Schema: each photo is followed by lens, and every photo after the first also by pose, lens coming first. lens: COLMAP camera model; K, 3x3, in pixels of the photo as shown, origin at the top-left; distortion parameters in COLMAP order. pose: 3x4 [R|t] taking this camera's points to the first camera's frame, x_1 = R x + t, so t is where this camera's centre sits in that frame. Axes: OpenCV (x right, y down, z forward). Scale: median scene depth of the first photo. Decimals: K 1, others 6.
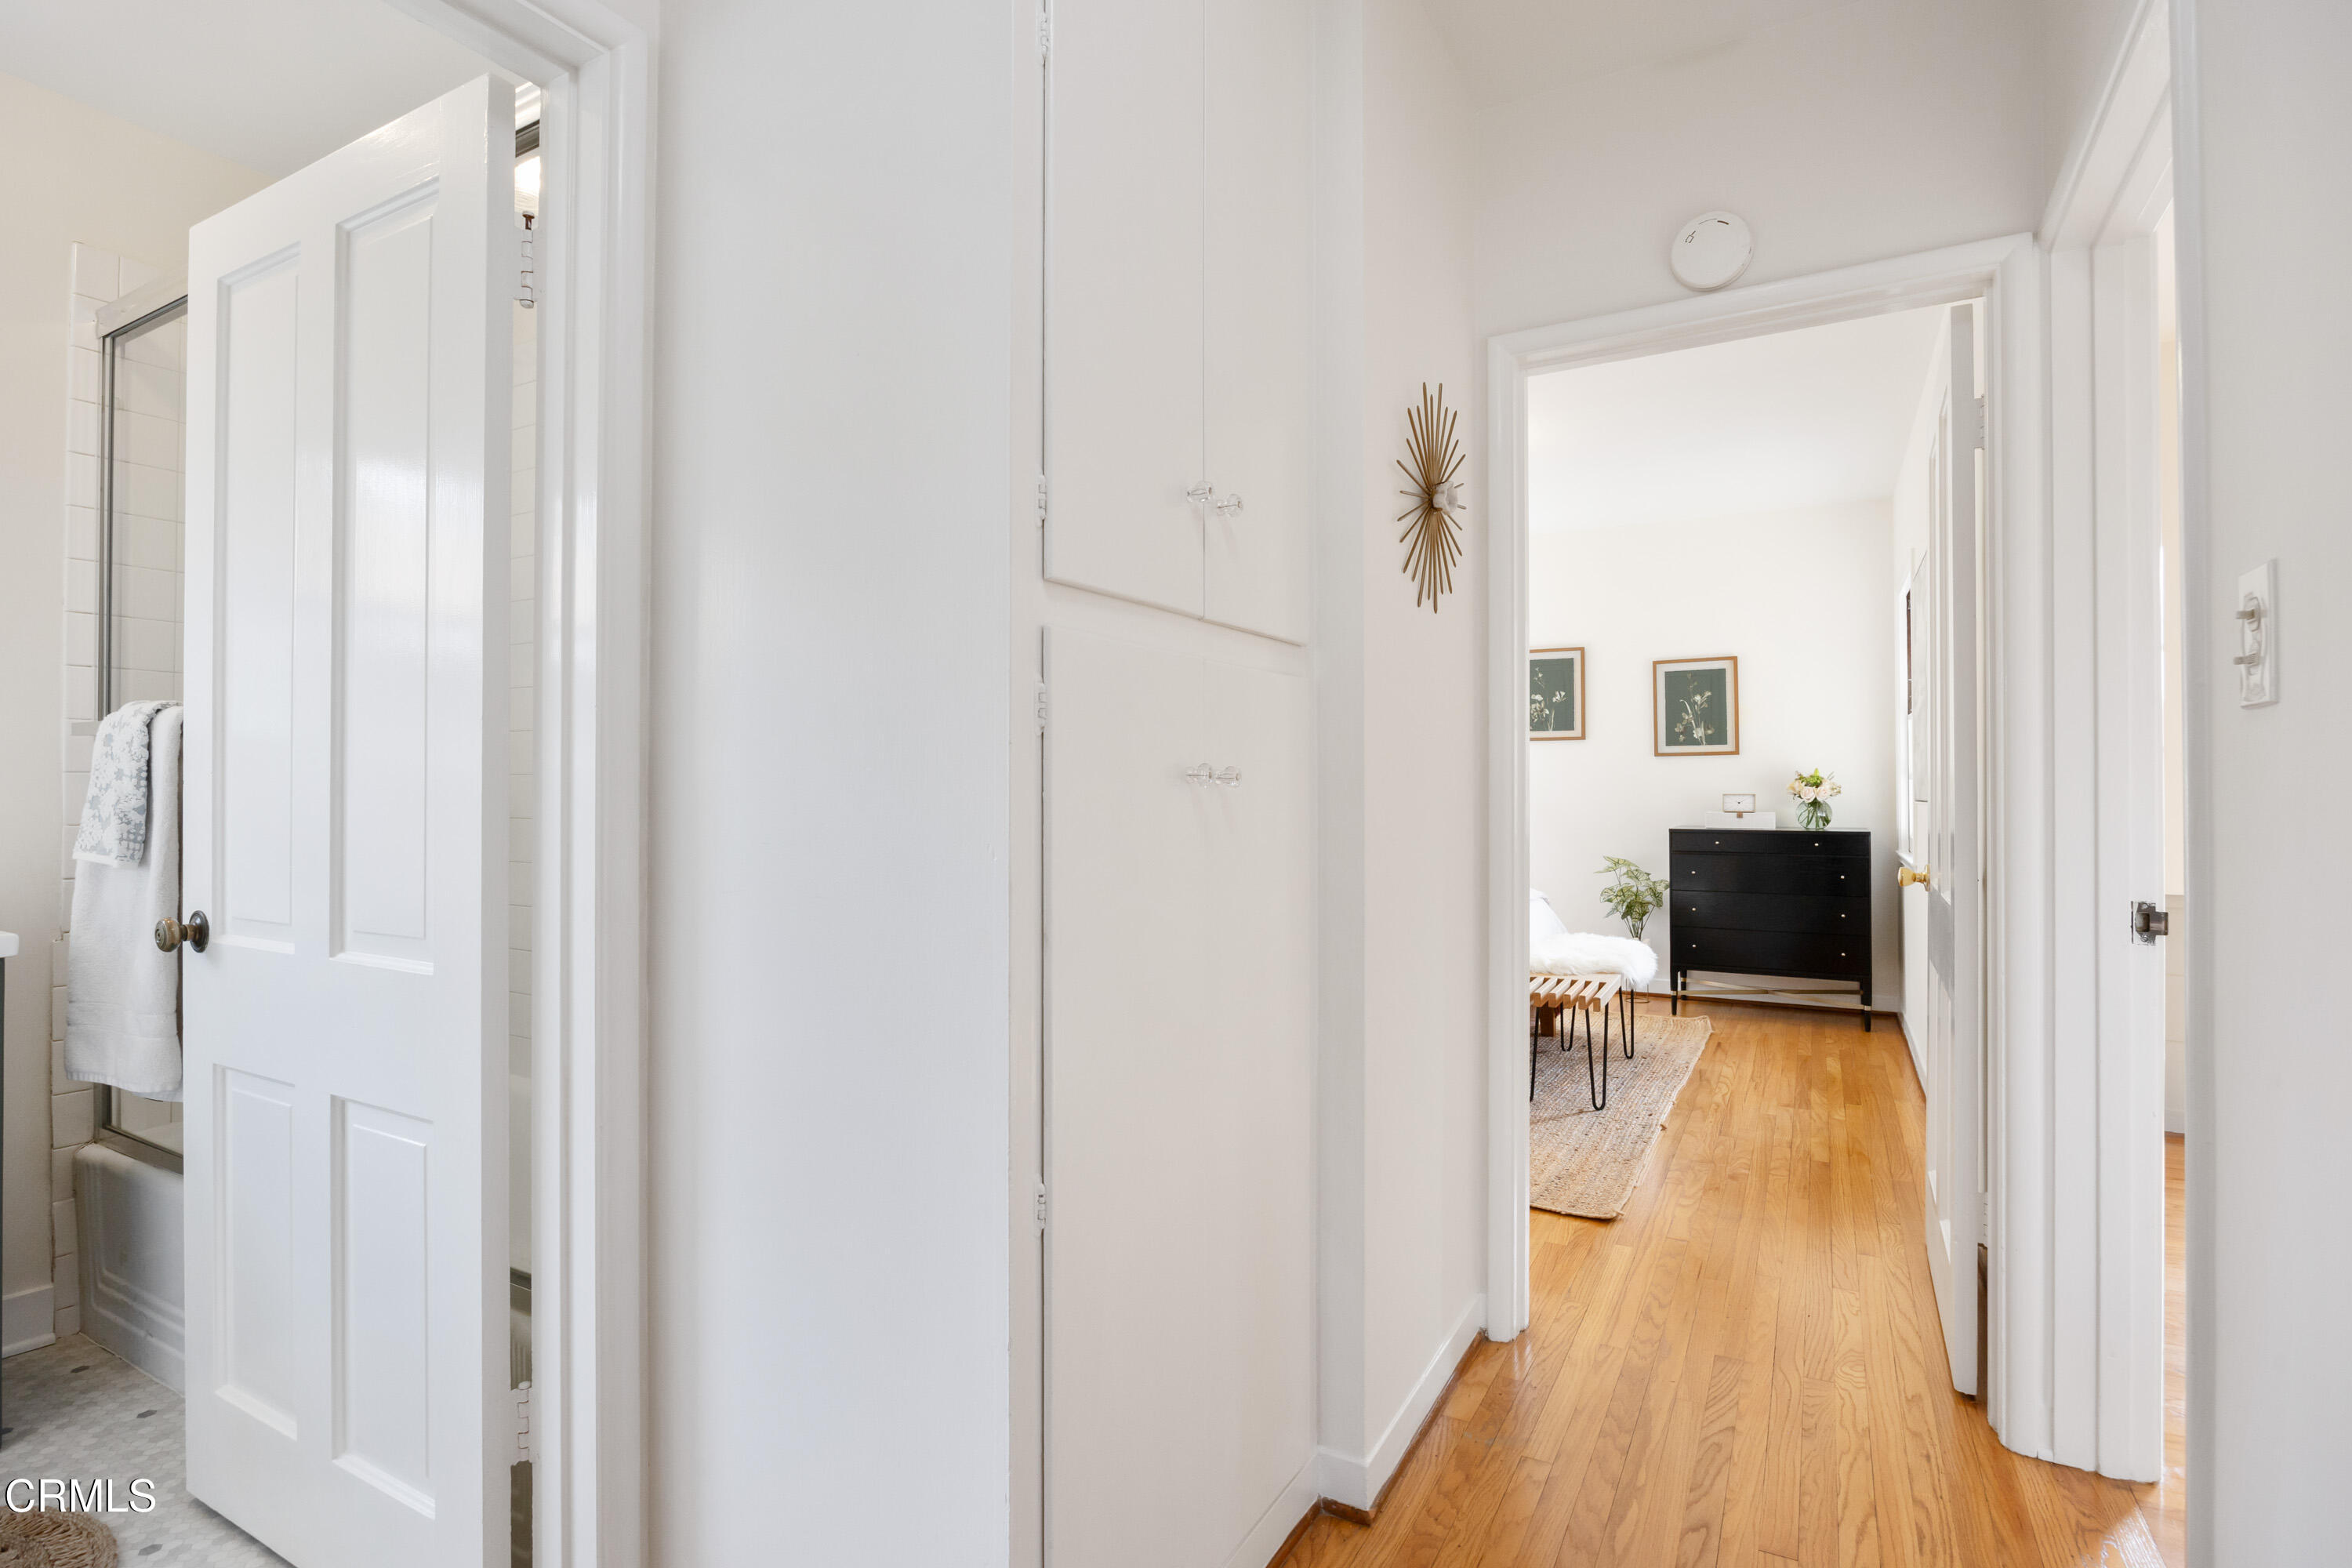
lens RADIAL K [[1142.7, 0, 1178.4], [0, 1142.7, 780.9], [0, 0, 1]] dist [-0.000378, -0.000014]
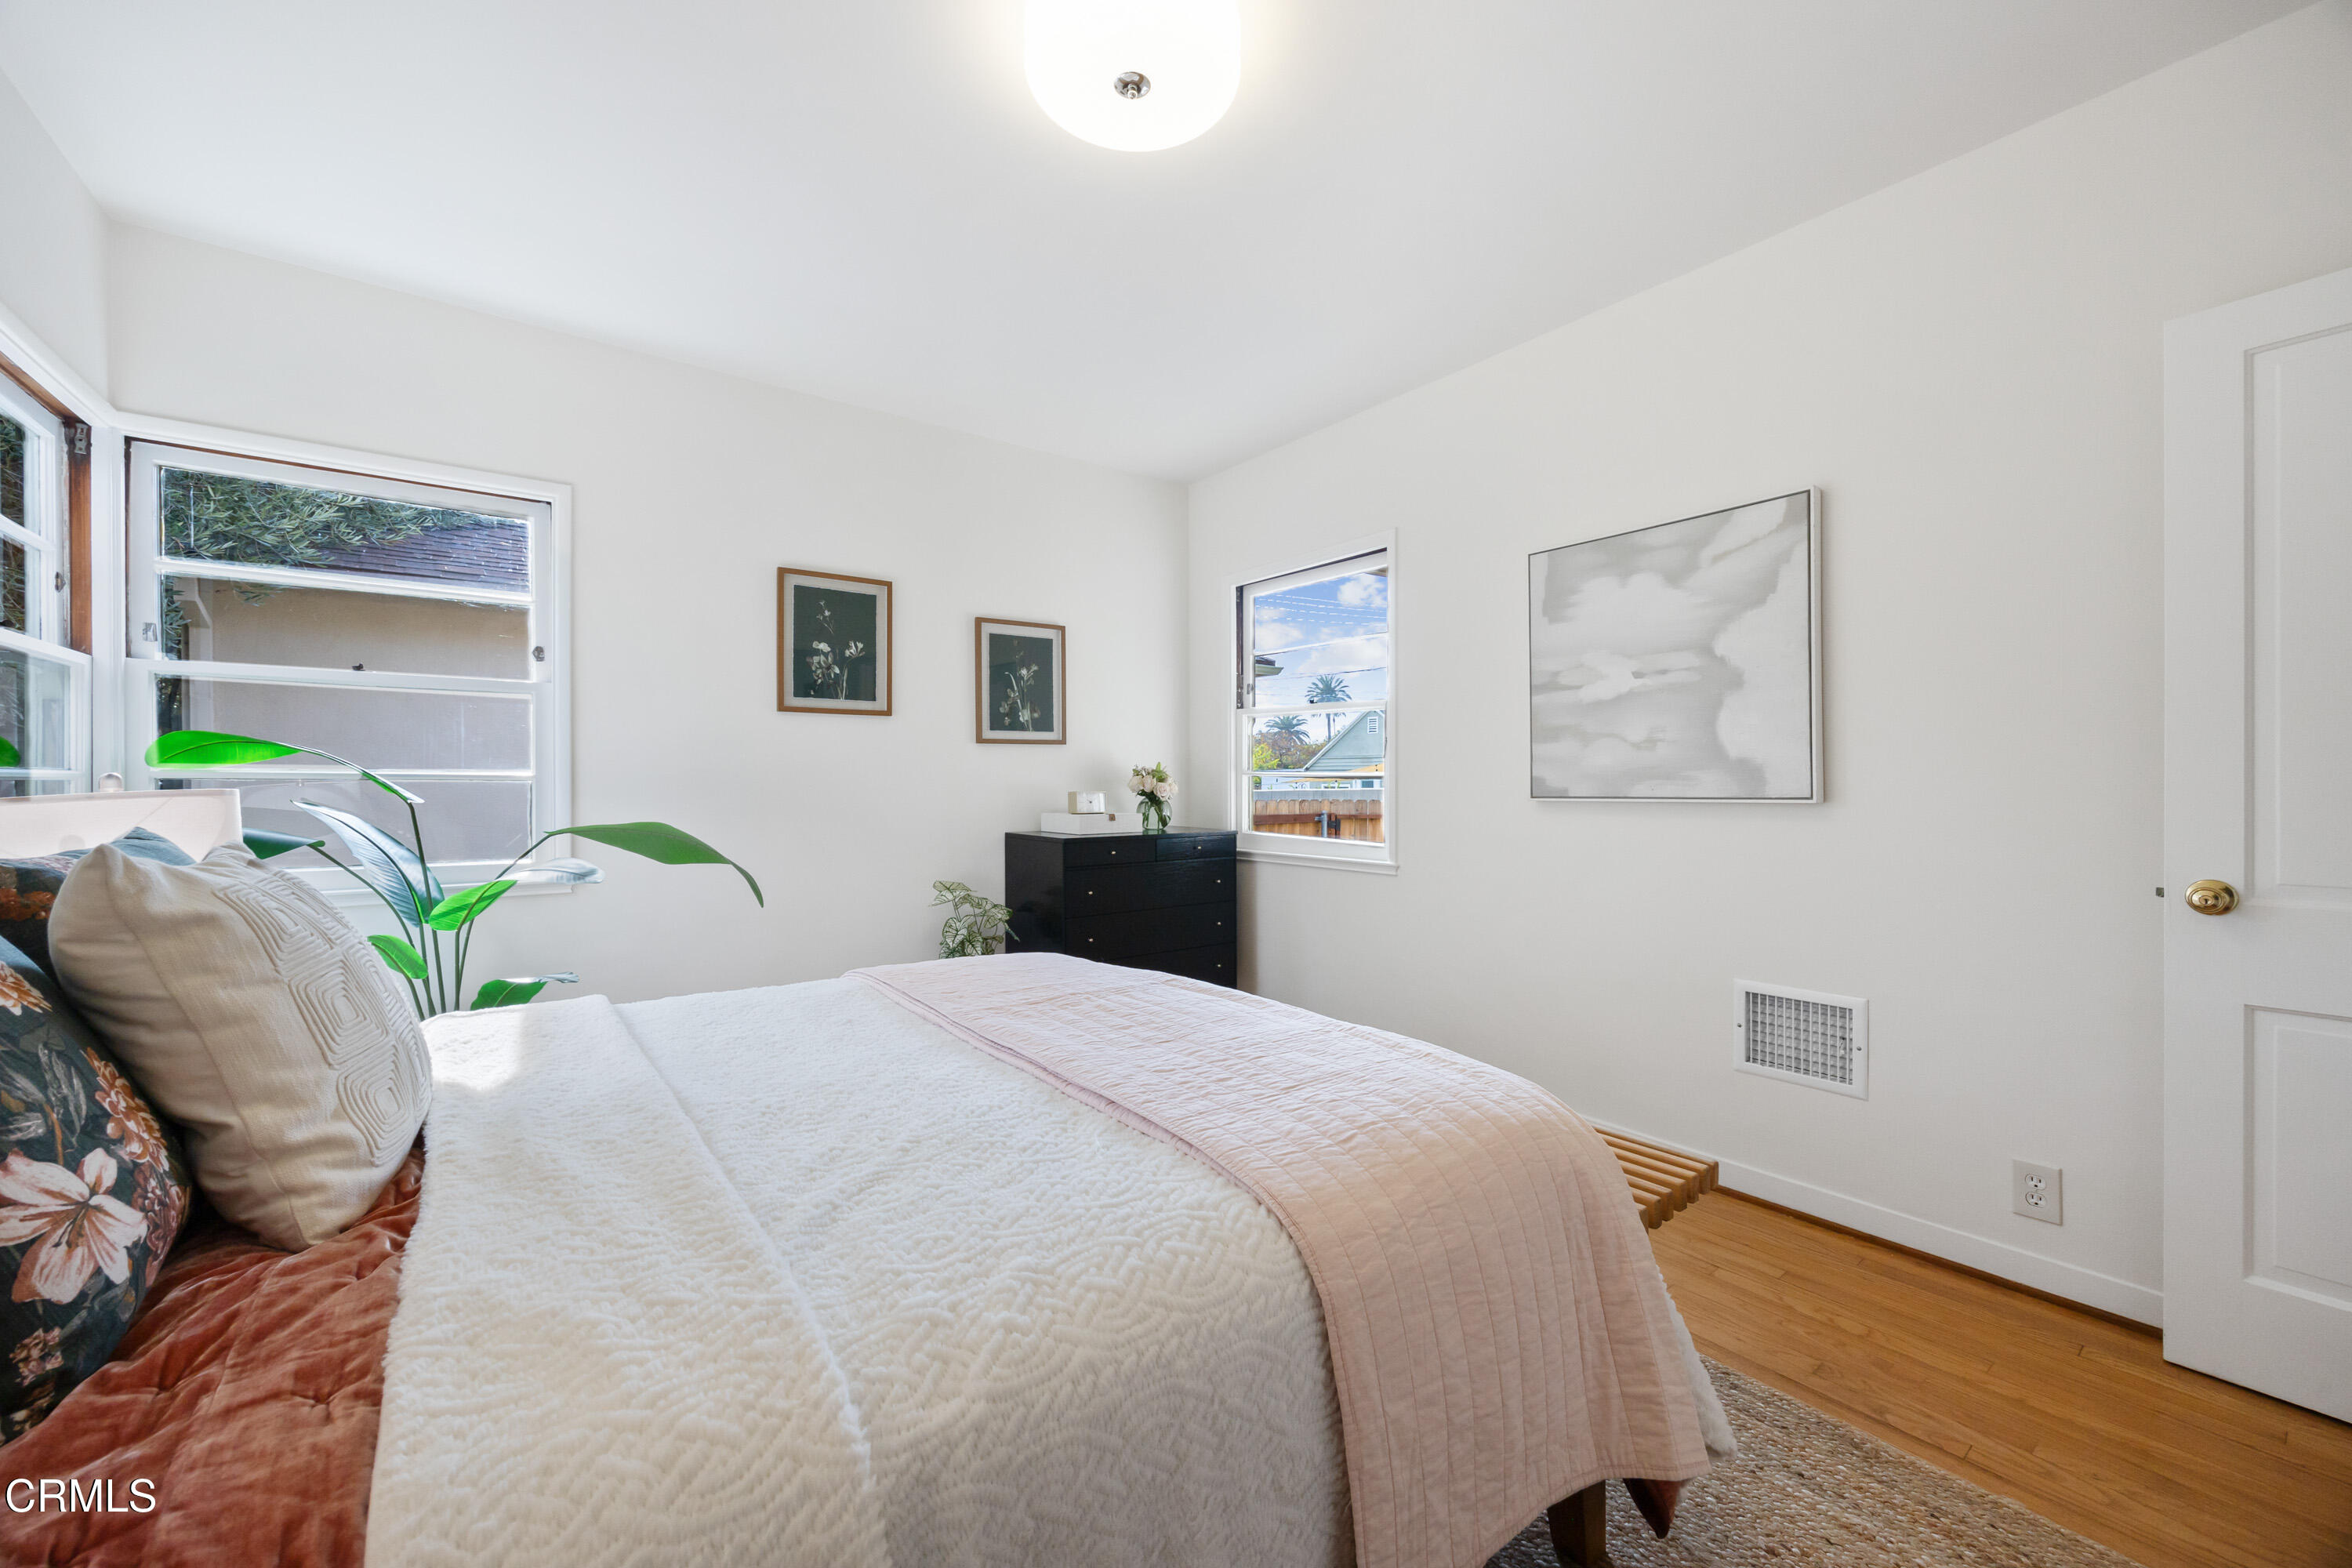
lens RADIAL K [[919.5, 0, 1175.6], [0, 919.5, 787.6], [0, 0, 1]] dist [0.000784, -0.000605]
pose [[0.405689, -0.005139, 0.913997, -0.089856], [-0.003133, 0.999971, 0.007012, 0.003514], [-0.914006, -0.005708, 0.405661, 0.639789]]
